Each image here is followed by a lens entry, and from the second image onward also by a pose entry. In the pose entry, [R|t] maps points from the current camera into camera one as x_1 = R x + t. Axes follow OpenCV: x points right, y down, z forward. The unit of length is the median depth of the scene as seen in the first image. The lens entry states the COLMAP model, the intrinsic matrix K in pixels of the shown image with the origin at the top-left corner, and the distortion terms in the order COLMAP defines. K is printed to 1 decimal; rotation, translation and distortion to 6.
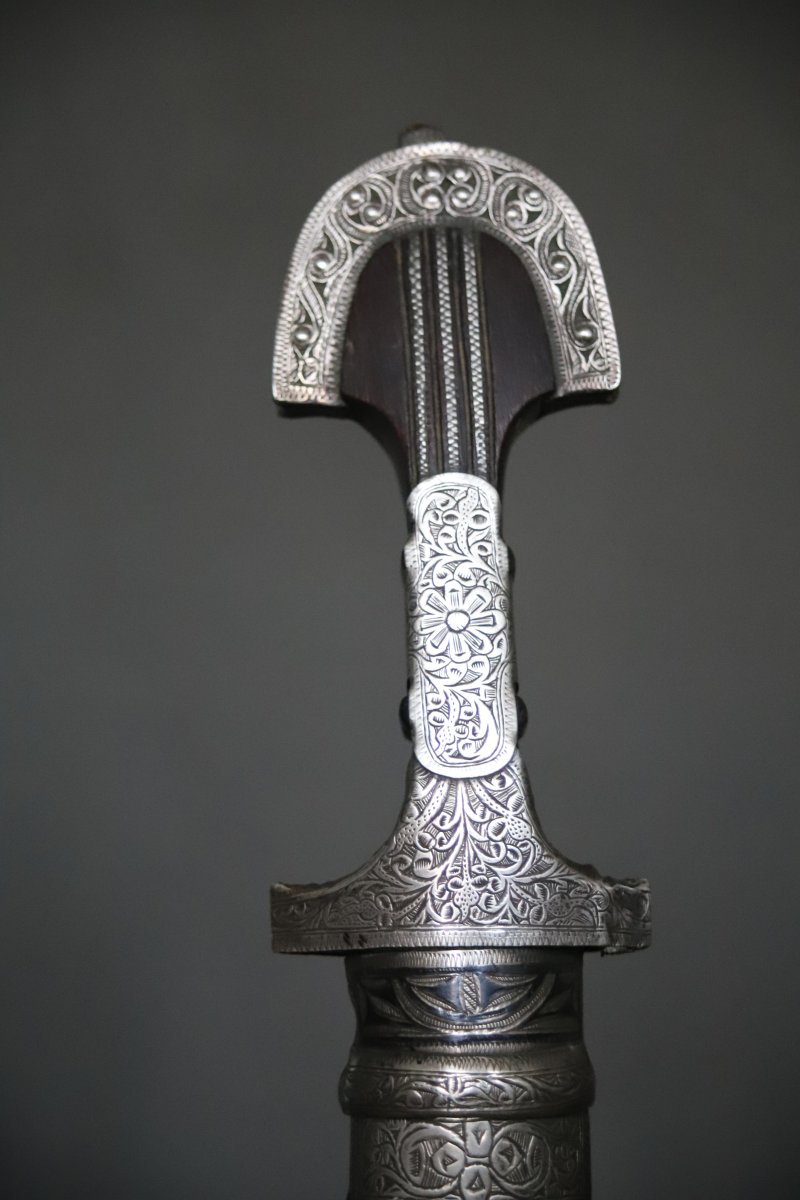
lens RADIAL K [[2419.4, 0, 403.5], [0, 2419.4, 594.5], [0, 0, 1]] dist [0.157738, 0.000000]
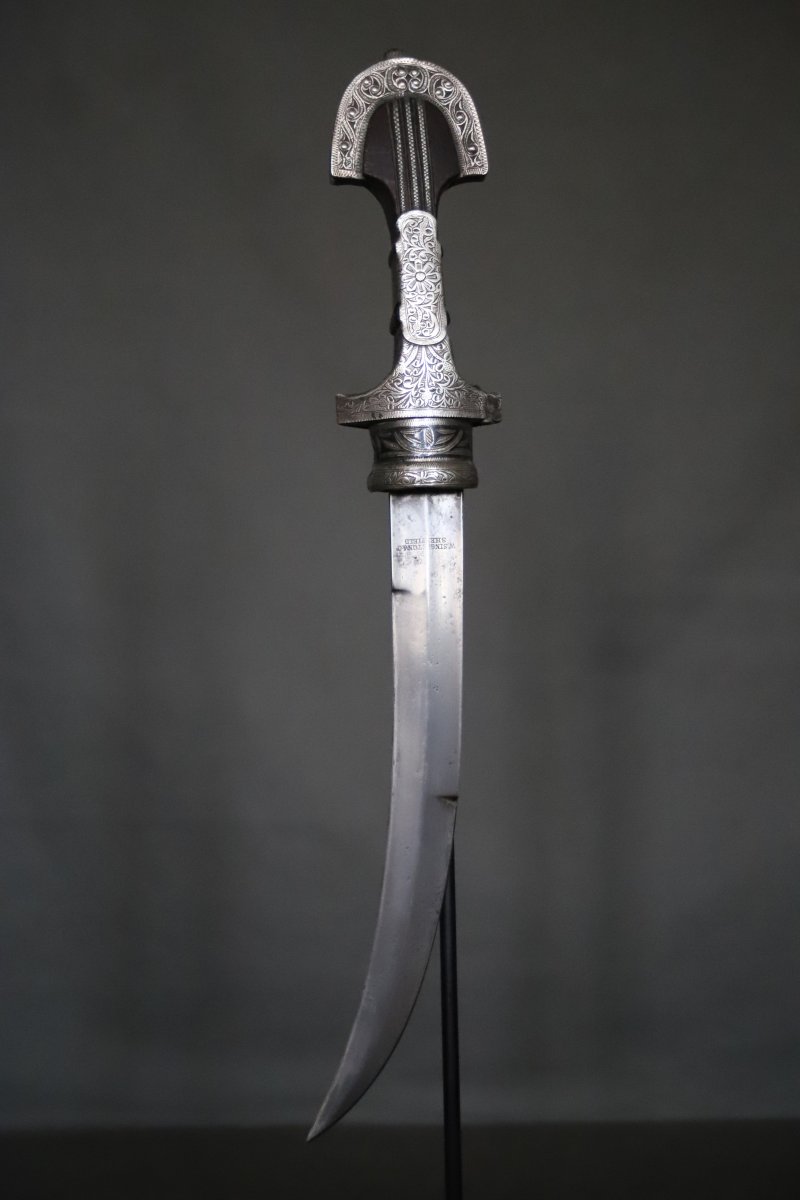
lens RADIAL K [[1883.4, 0, 409.6], [0, 1883.4, 602.4], [0, 0, 1]] dist [0.050039, 0.000000]
pose [[0.988672, -0.010178, 0.149747, -0.257191], [-0.006117, 0.994137, 0.107956, 0.124843], [-0.149968, -0.107649, 0.982813, -0.770819]]
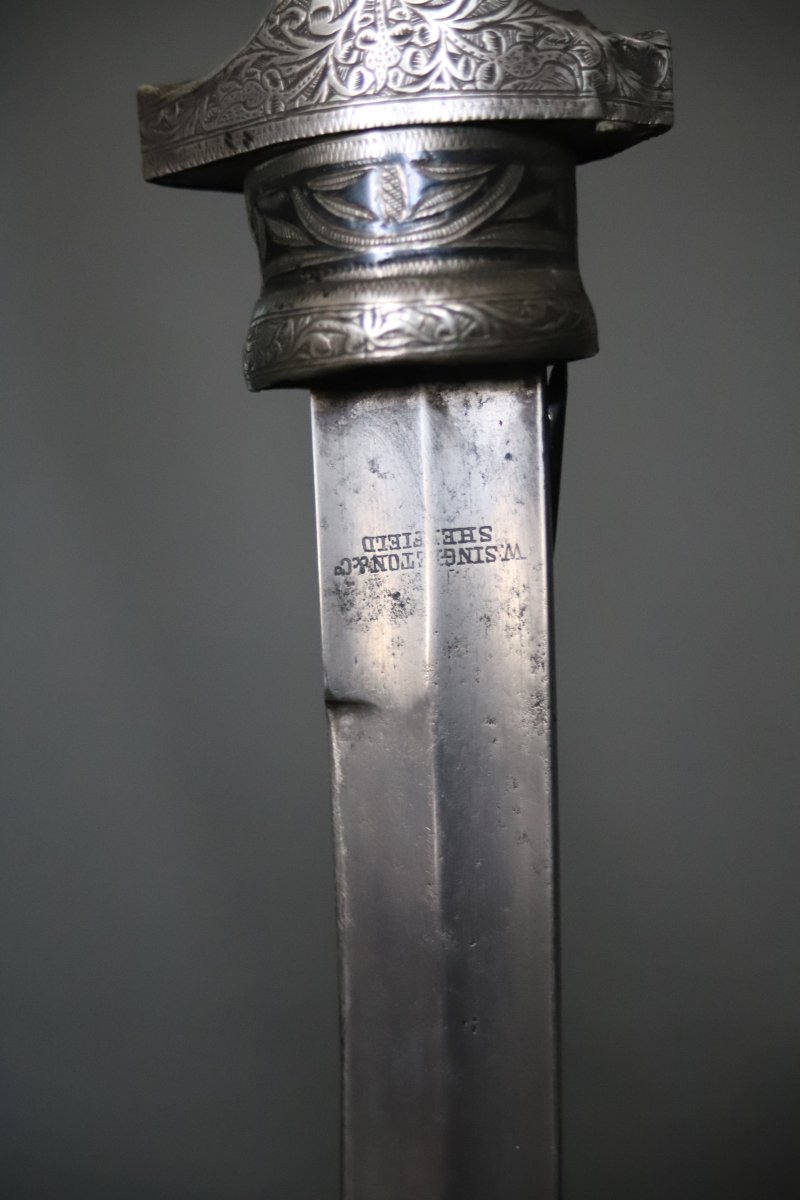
lens RADIAL K [[2419.4, 0, 400.0], [0, 2419.4, 593.7], [0, 0, 1]] dist [0.157738, 0.000000]
pose [[0.983482, -0.048520, -0.174380, 0.142101], [0.069473, 0.990801, 0.116132, 0.193256], [0.167141, -0.126328, 0.977806, 0.300708]]
